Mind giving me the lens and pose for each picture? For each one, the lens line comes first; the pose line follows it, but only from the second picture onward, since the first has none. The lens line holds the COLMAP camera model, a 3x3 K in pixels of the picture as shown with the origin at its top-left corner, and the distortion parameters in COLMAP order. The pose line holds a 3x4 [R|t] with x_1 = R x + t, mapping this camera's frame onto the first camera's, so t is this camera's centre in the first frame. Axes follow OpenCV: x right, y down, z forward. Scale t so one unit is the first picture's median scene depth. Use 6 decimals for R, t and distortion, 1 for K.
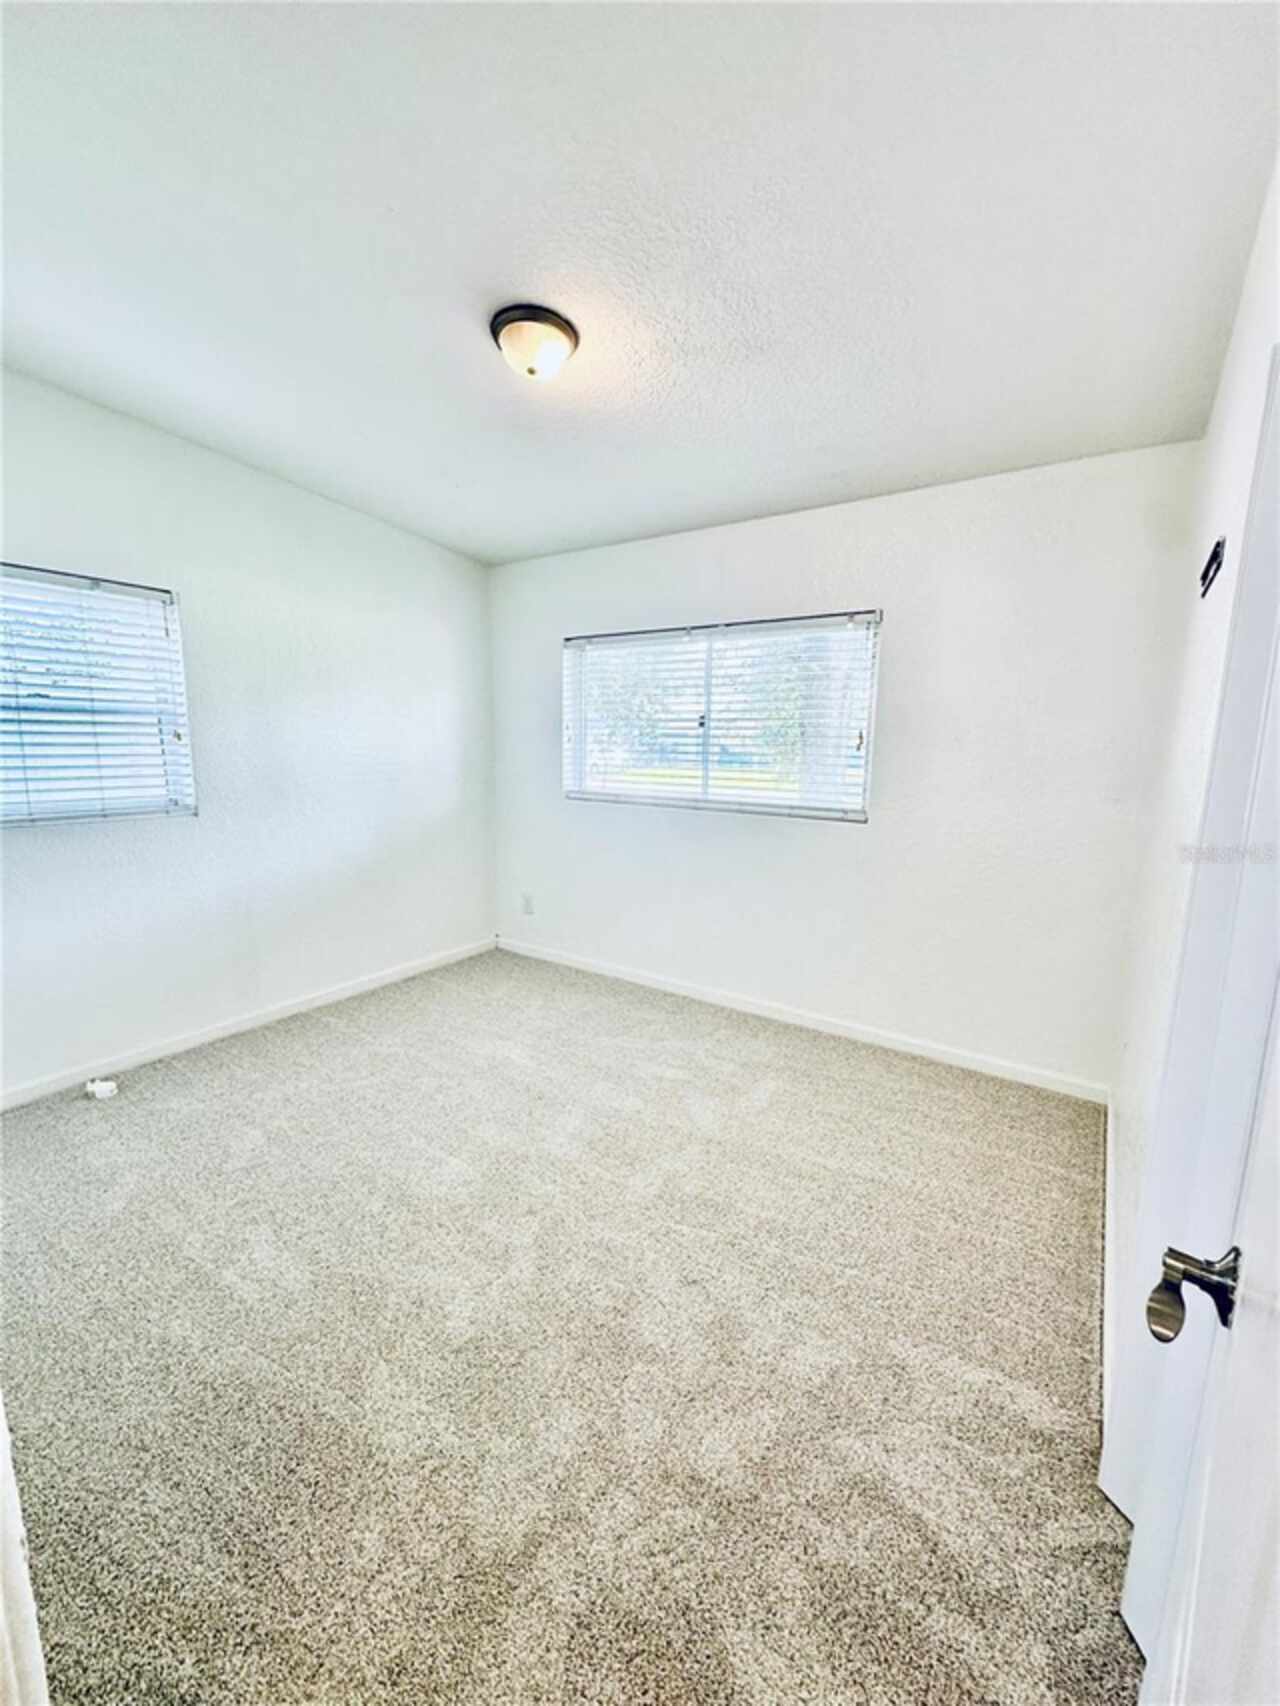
lens RADIAL K [[687.0, 0, 640.0], [0, 687.0, 853.0], [0, 0, 1]] dist [-0.002394, 0.000239]
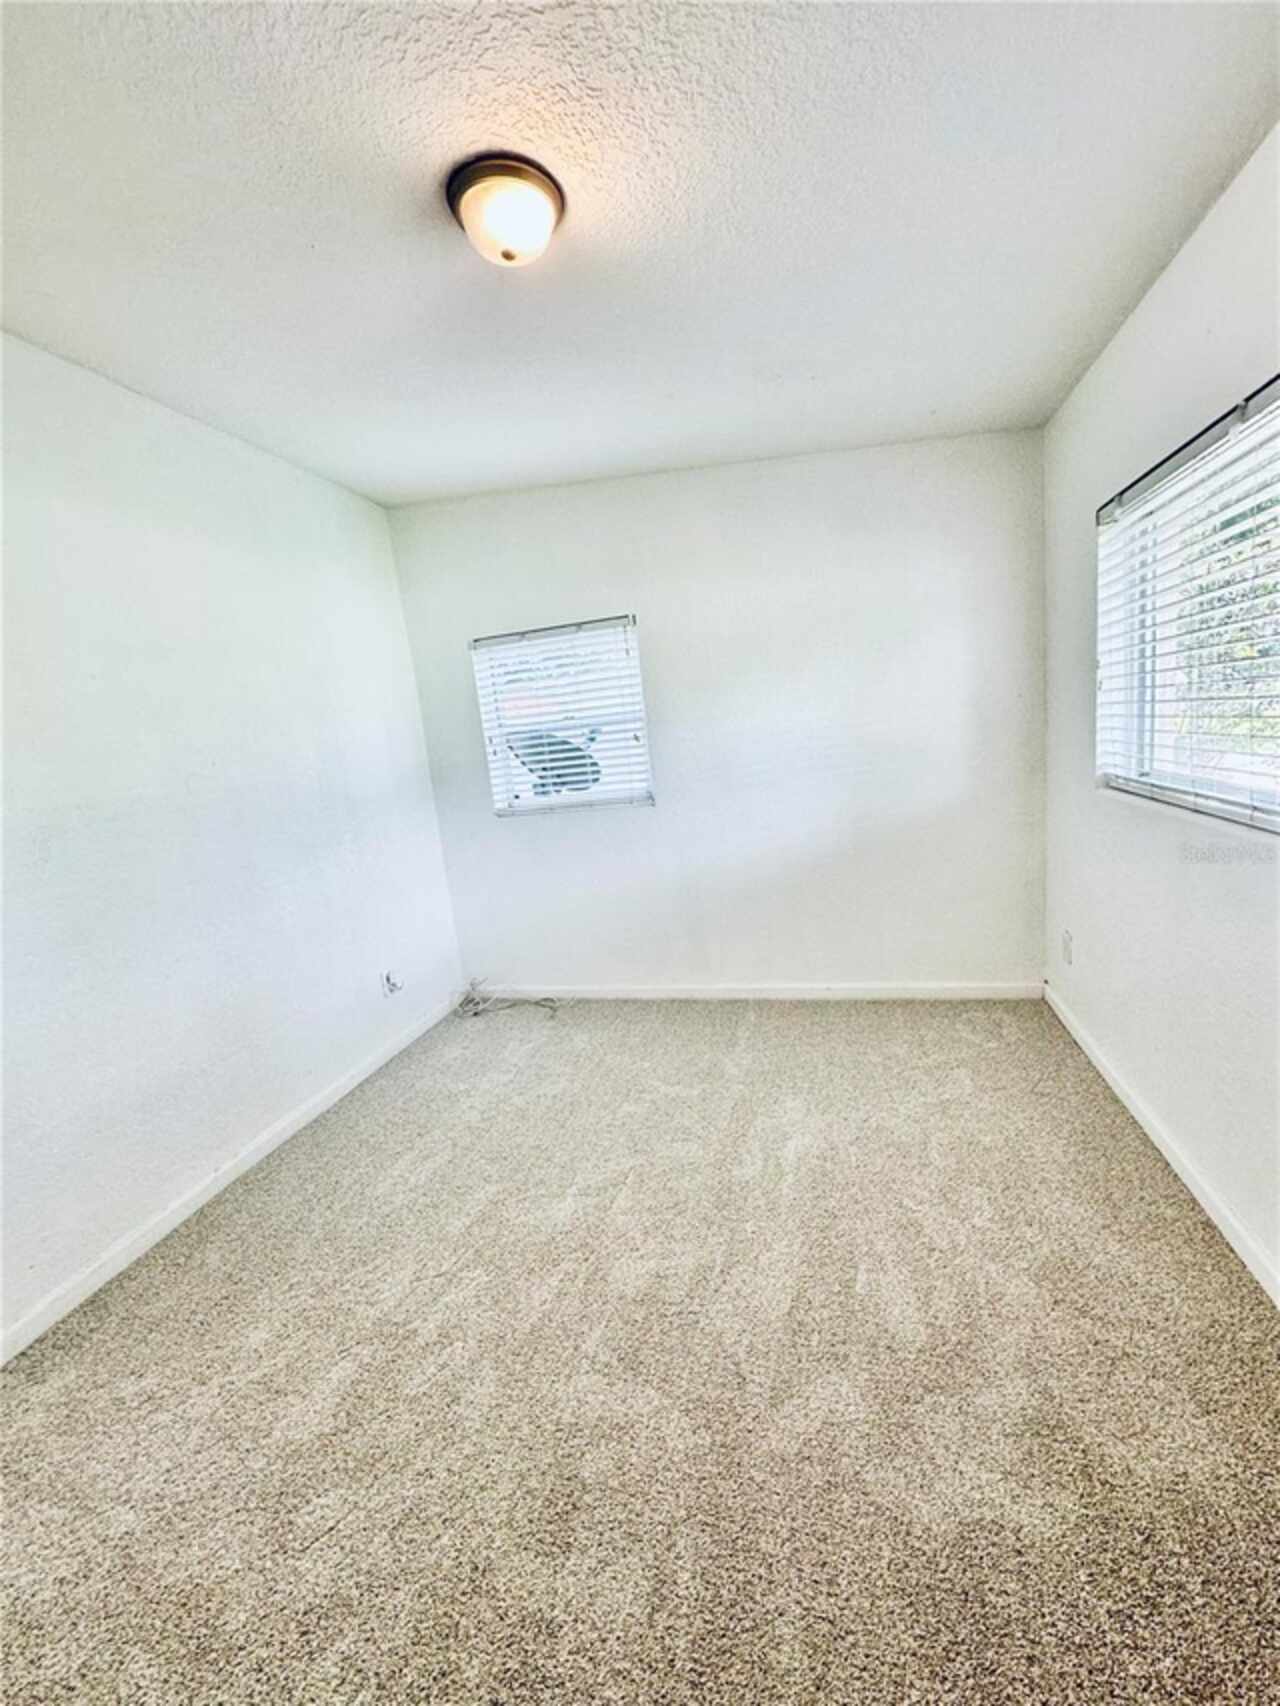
lens RADIAL K [[687.0, 0, 640.0], [0, 687.0, 853.0], [0, 0, 1]] dist [-0.002394, 0.000239]
pose [[0.312772, 0.113836, -0.942982, 0.439683], [-0.038167, 0.993497, 0.107275, -0.096854], [0.949061, 0.002438, 0.315083, 0.600080]]
